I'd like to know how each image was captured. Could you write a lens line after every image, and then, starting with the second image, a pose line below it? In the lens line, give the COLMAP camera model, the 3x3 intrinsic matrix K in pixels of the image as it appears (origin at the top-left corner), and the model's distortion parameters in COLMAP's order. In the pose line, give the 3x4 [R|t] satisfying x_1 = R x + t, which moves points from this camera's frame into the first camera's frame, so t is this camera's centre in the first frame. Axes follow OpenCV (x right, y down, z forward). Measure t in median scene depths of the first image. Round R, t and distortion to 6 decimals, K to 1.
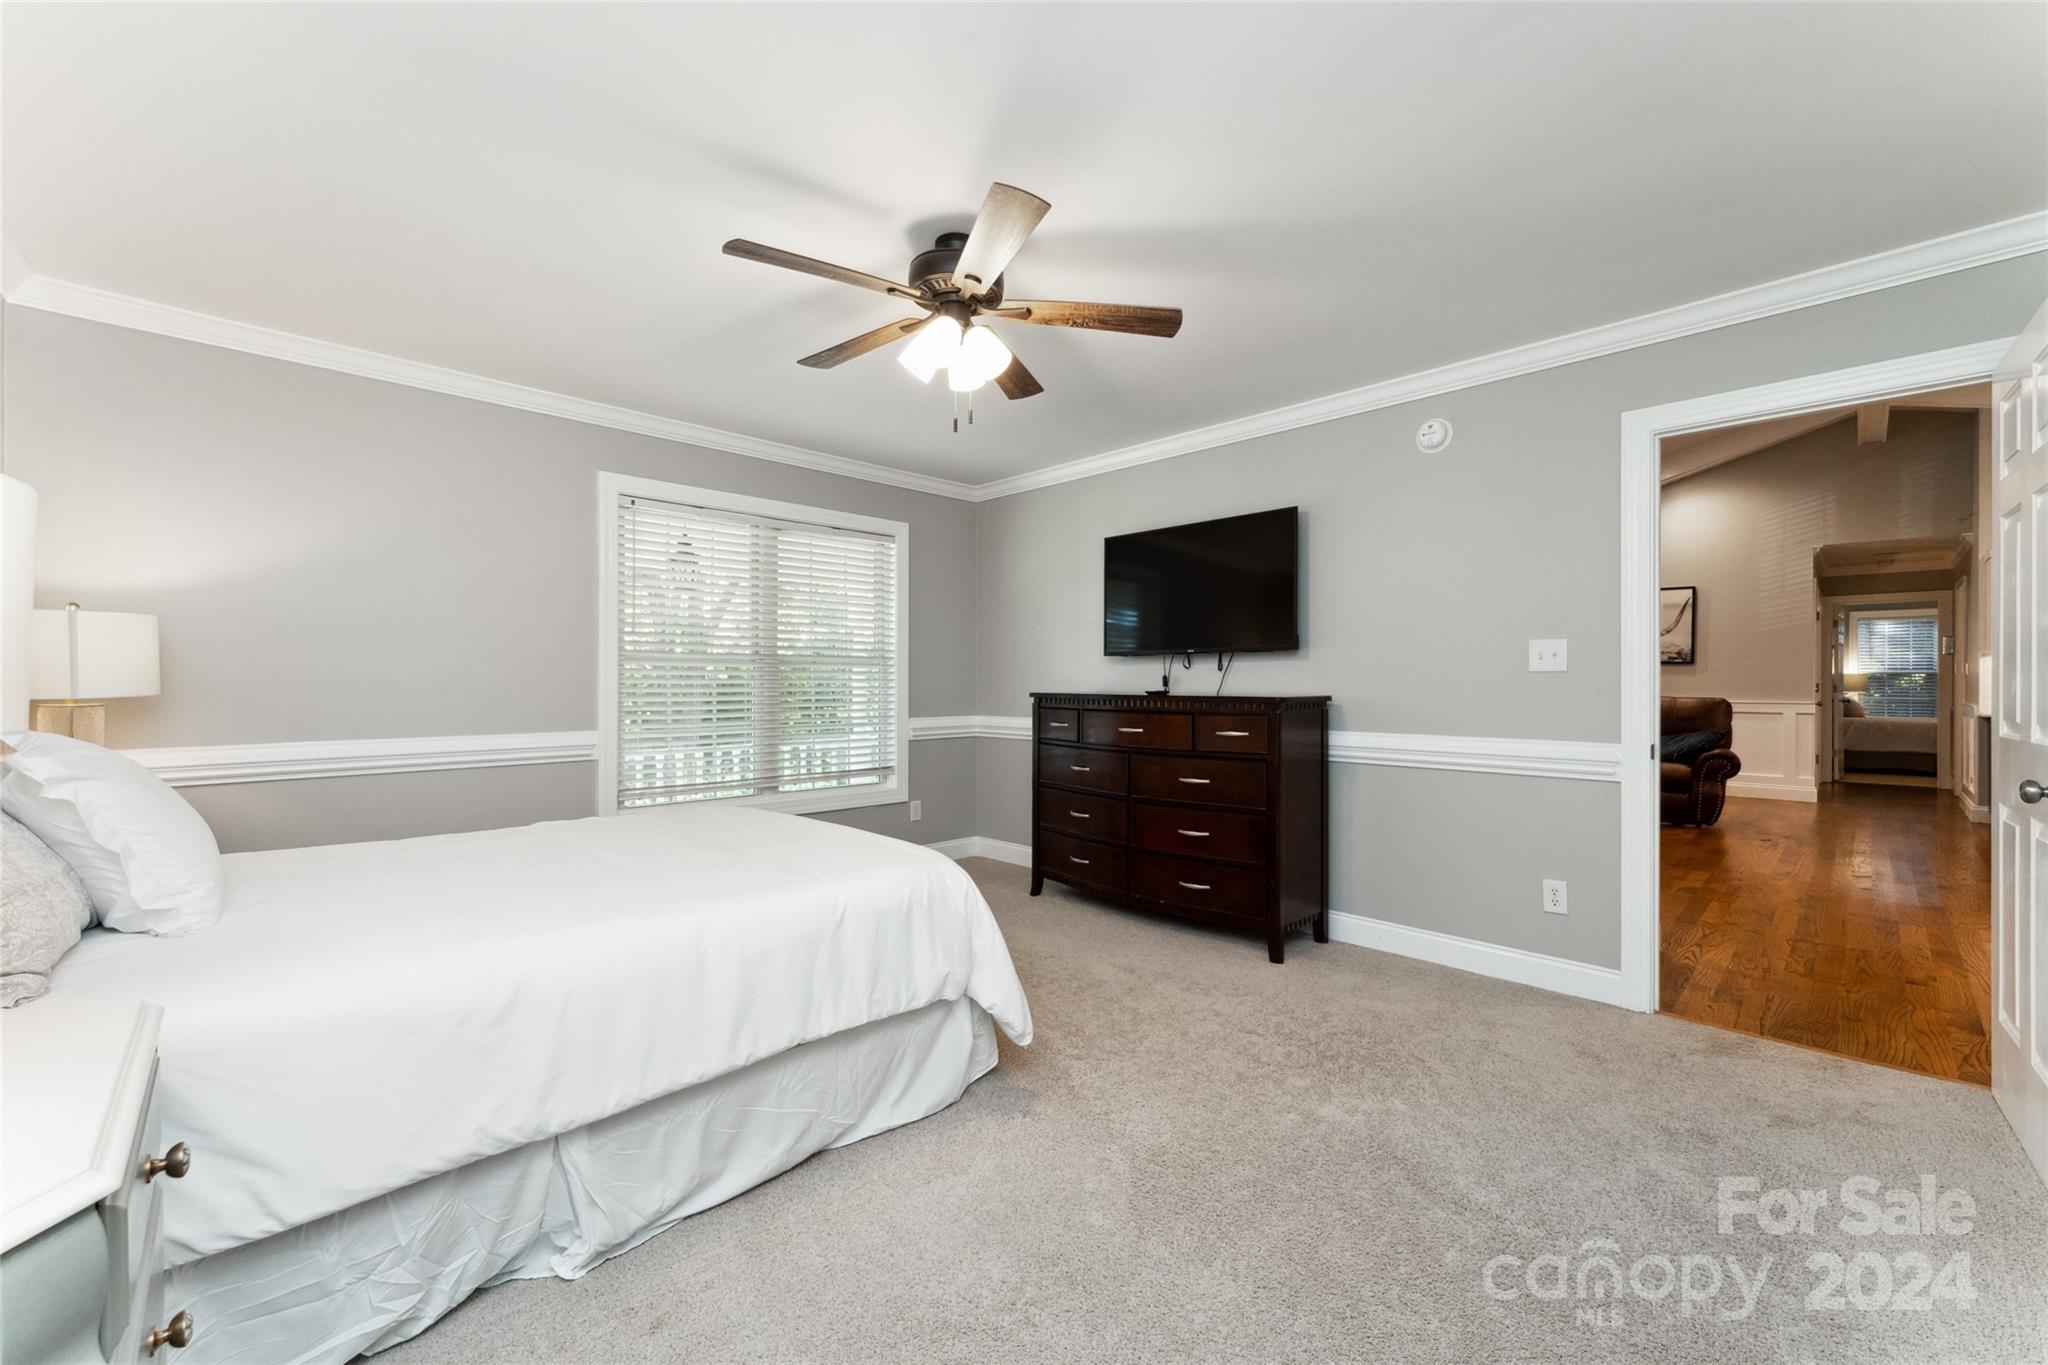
lens RADIAL K [[817.7, 0, 1024.0], [0, 817.7, 682.5], [0, 0, 1]] dist [-0.000298, 0.000114]
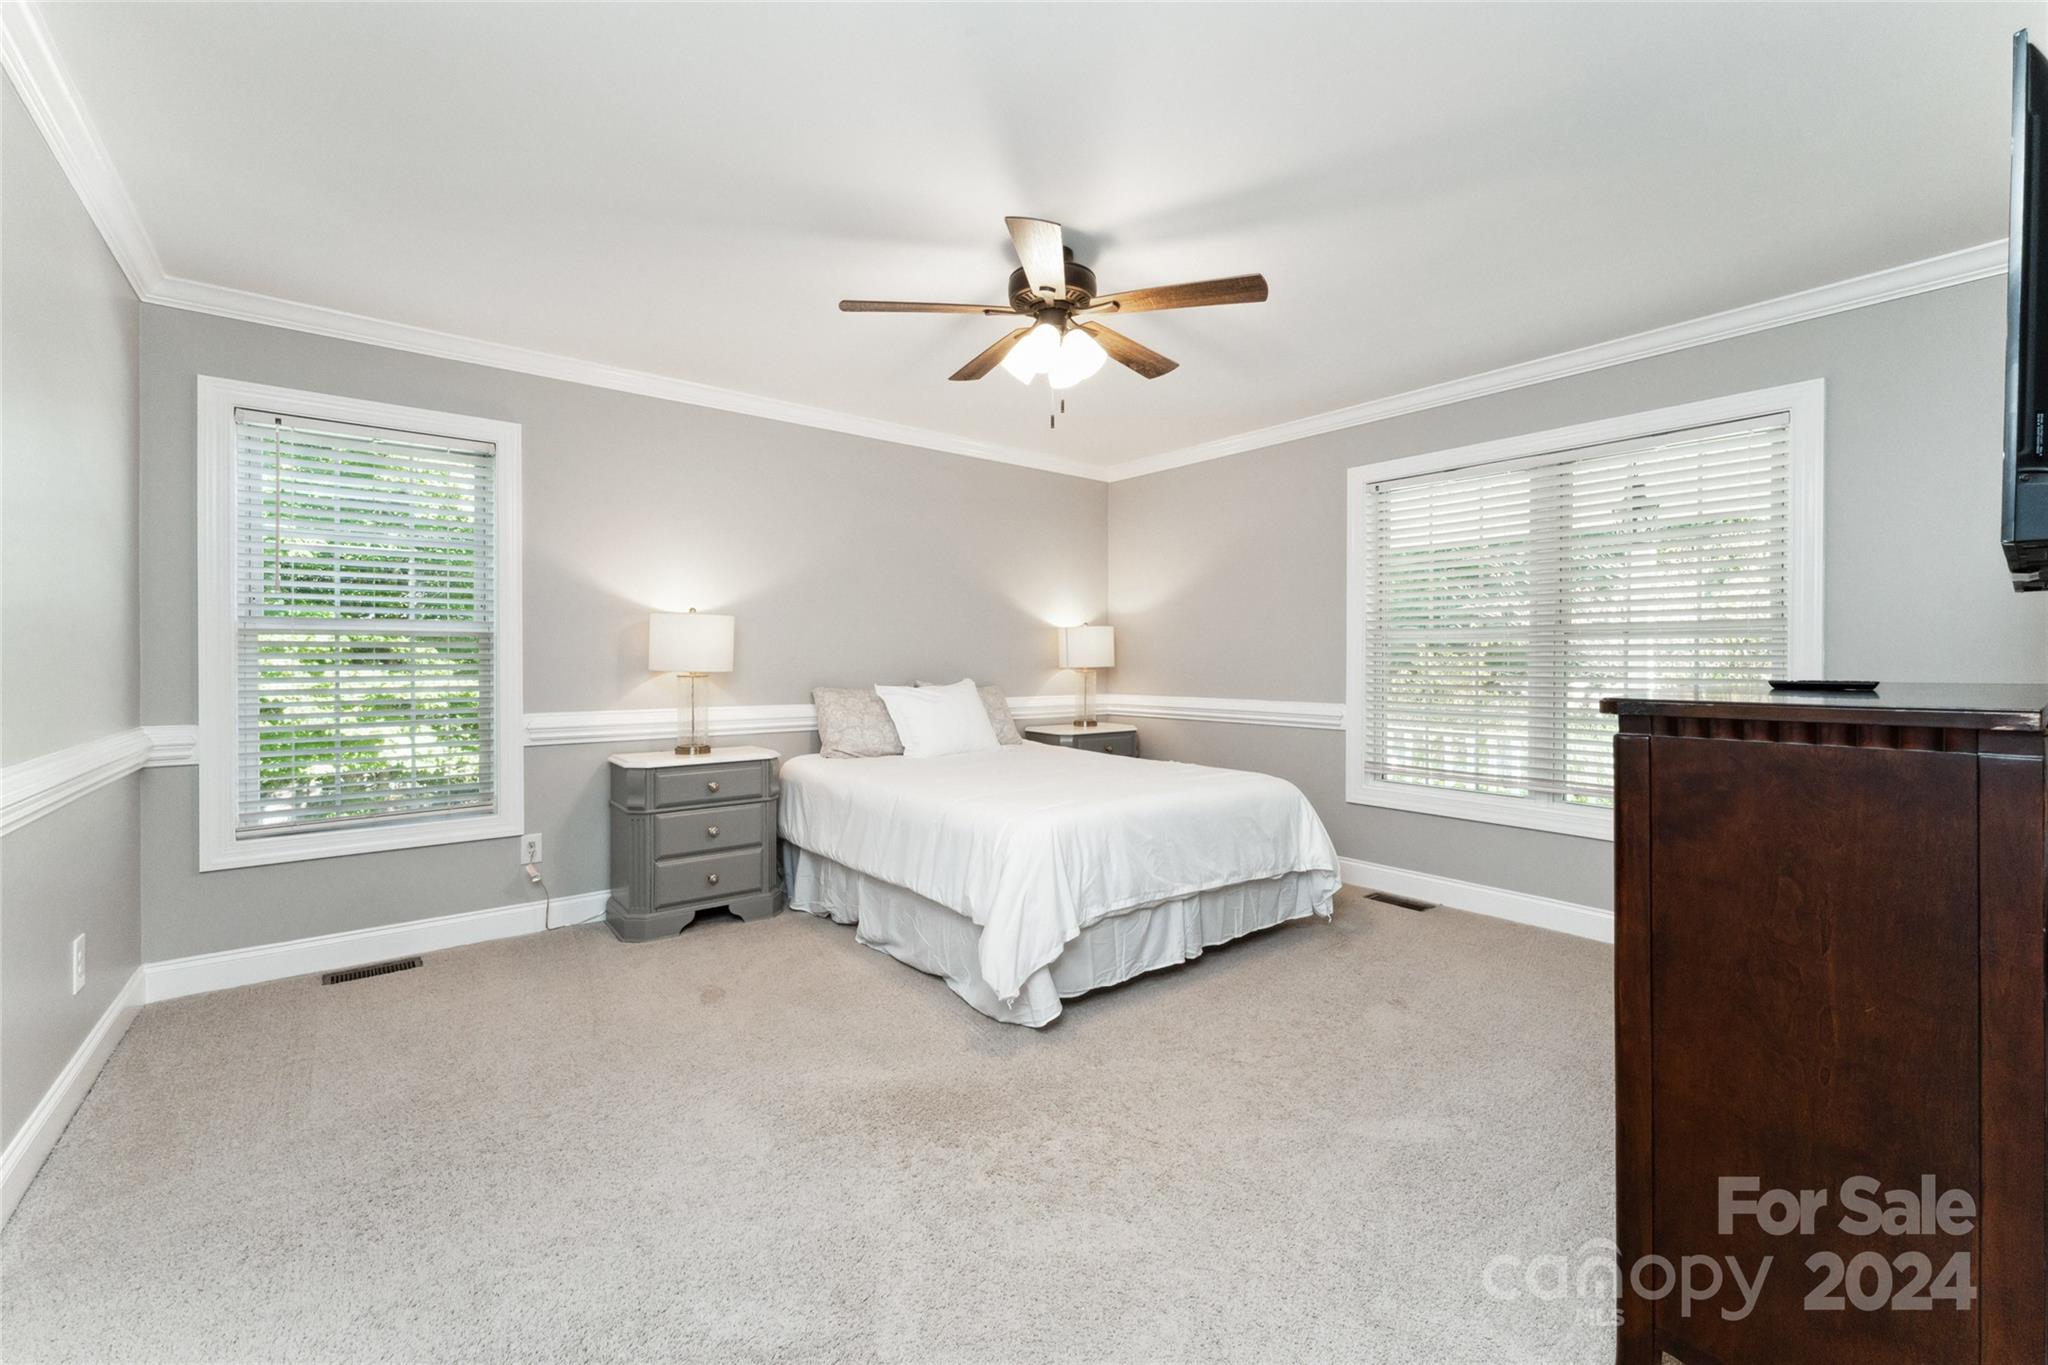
lens RADIAL K [[830.9, 0, 1025.8], [0, 830.9, 668.8], [0, 0, 1]] dist [0.000845, 0.000189]
pose [[-0.087068, 0.006953, -0.996178, 0.646146], [-0.000225, 0.999975, 0.006999, 0.003169], [0.996202, 0.000834, -0.087065, 0.674711]]
